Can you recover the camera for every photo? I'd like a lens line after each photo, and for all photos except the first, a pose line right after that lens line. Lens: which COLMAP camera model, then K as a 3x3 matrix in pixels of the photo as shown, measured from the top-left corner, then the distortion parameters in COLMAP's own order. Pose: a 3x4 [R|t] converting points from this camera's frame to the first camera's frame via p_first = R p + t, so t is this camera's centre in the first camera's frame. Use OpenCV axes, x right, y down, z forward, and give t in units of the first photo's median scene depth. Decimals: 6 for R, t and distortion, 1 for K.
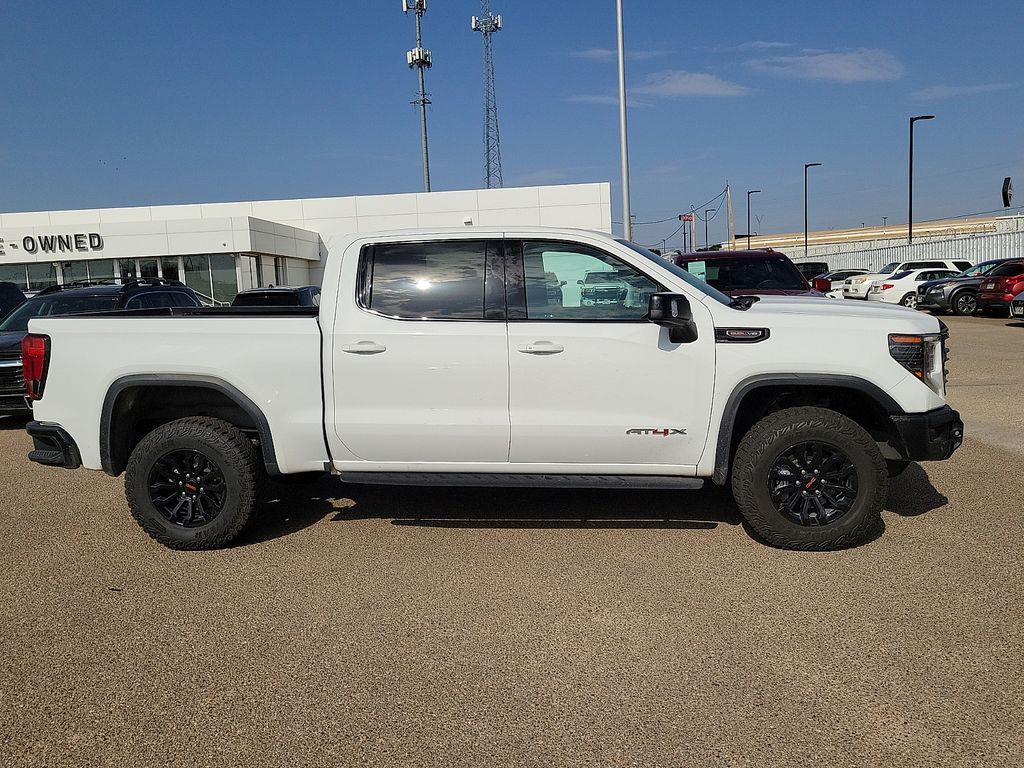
lens RADIAL K [[884.3, 0, 518.2], [0, 884.3, 378.3], [0, 0, 1]] dist [0.068002, -0.048871]
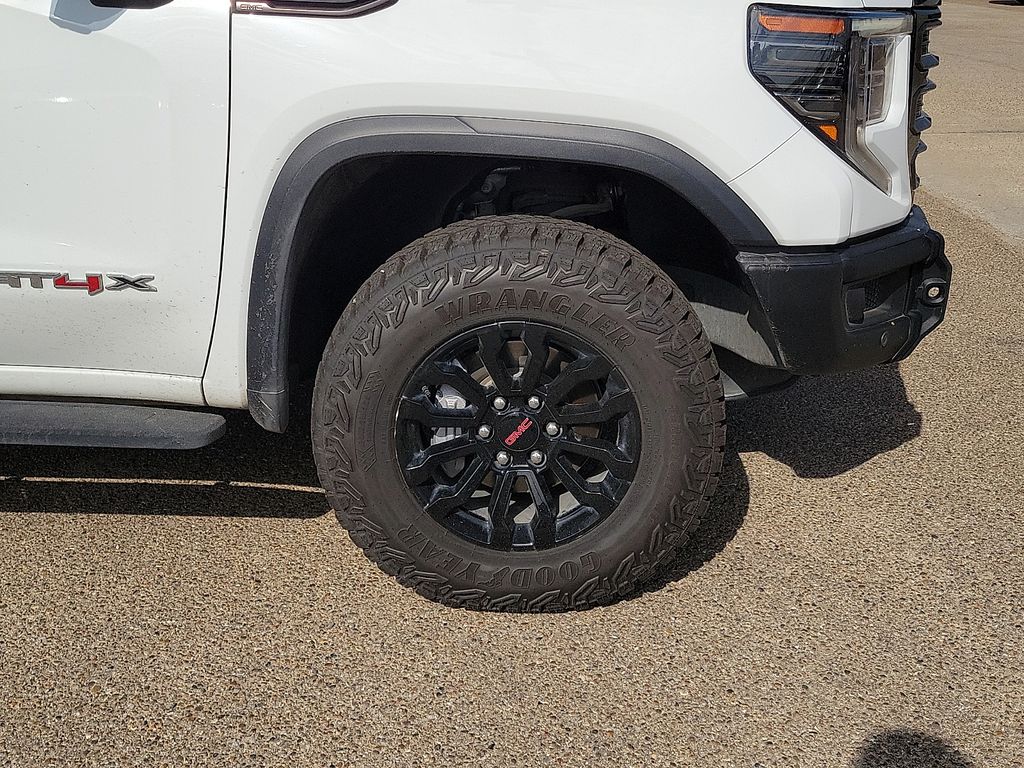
lens RADIAL K [[1366.9, 0, 512.8], [0, 1366.9, 385.4], [0, 0, 1]] dist [0.068498, 0.000000]
pose [[0.995375, 0.013610, 0.095092, 0.274001], [-0.033320, 0.977370, 0.208897, -0.015181], [-0.090097, -0.211099, 0.973303, 0.472821]]
